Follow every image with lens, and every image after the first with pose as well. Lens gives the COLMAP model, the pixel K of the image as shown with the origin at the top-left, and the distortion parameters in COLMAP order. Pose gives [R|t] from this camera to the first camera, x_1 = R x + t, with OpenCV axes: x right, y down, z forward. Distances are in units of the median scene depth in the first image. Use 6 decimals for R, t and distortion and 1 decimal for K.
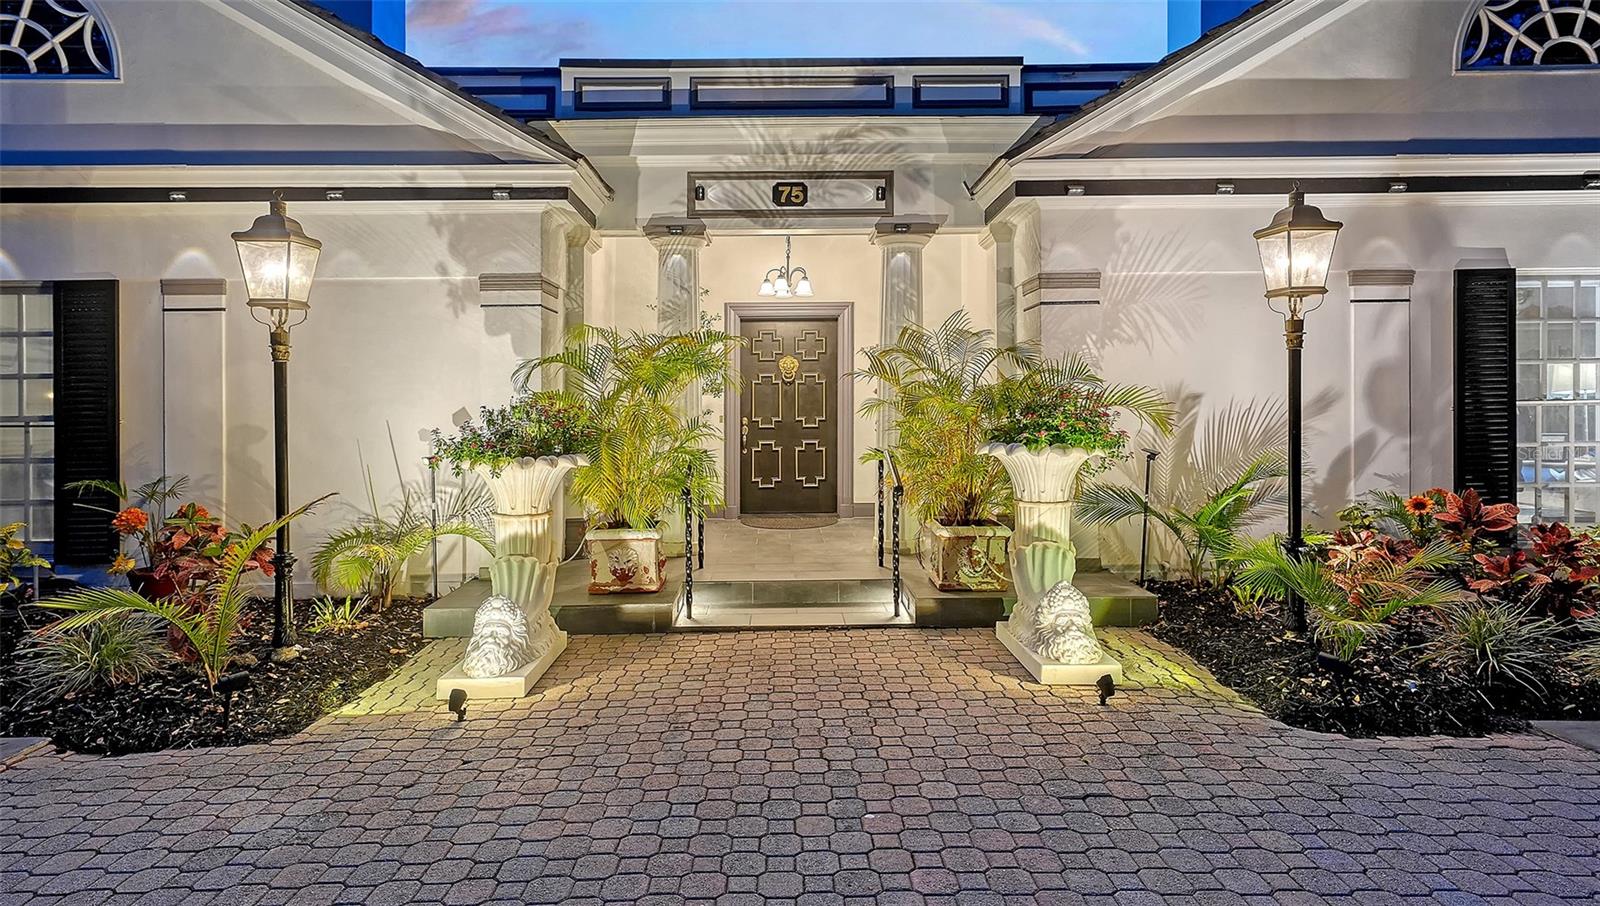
lens RADIAL K [[842.1, 0, 800.0], [0, 842.1, 453.0], [0, 0, 1]] dist [0.003117, 0.000596]
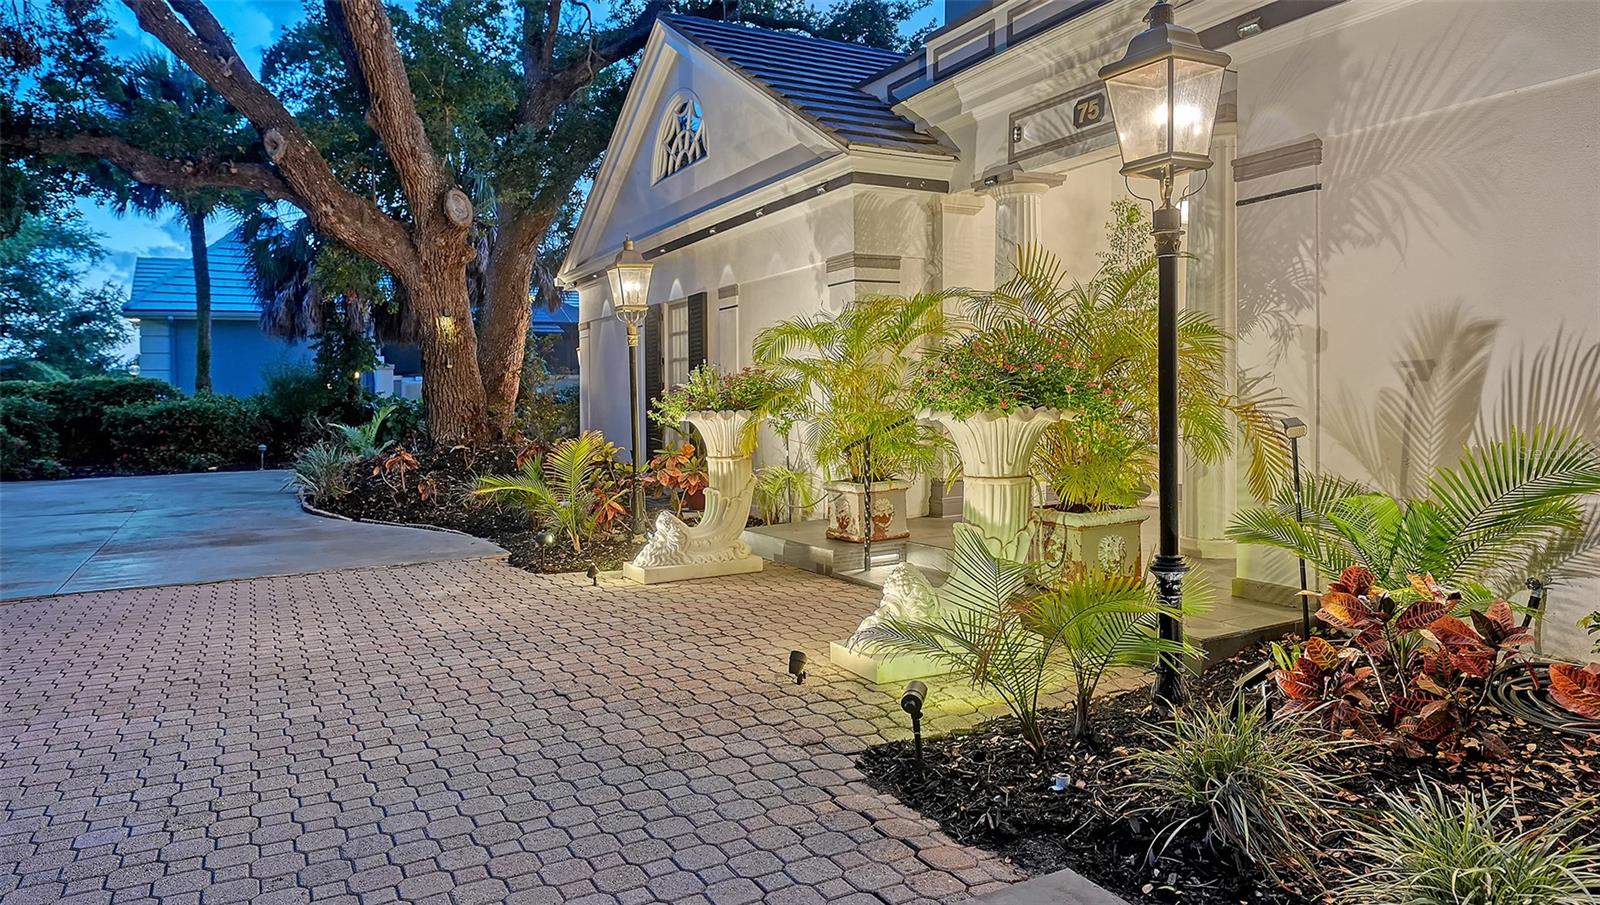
lens RADIAL K [[1017.8, 0, 800.0], [0, 1017.8, 452.5], [0, 0, 1]] dist [-0.000576, -0.000593]
pose [[0.466156, 0.050059, -0.883285, 0.853664], [-0.028099, 0.998732, 0.041773, -0.001124], [0.884256, 0.005347, 0.466972, 0.302837]]
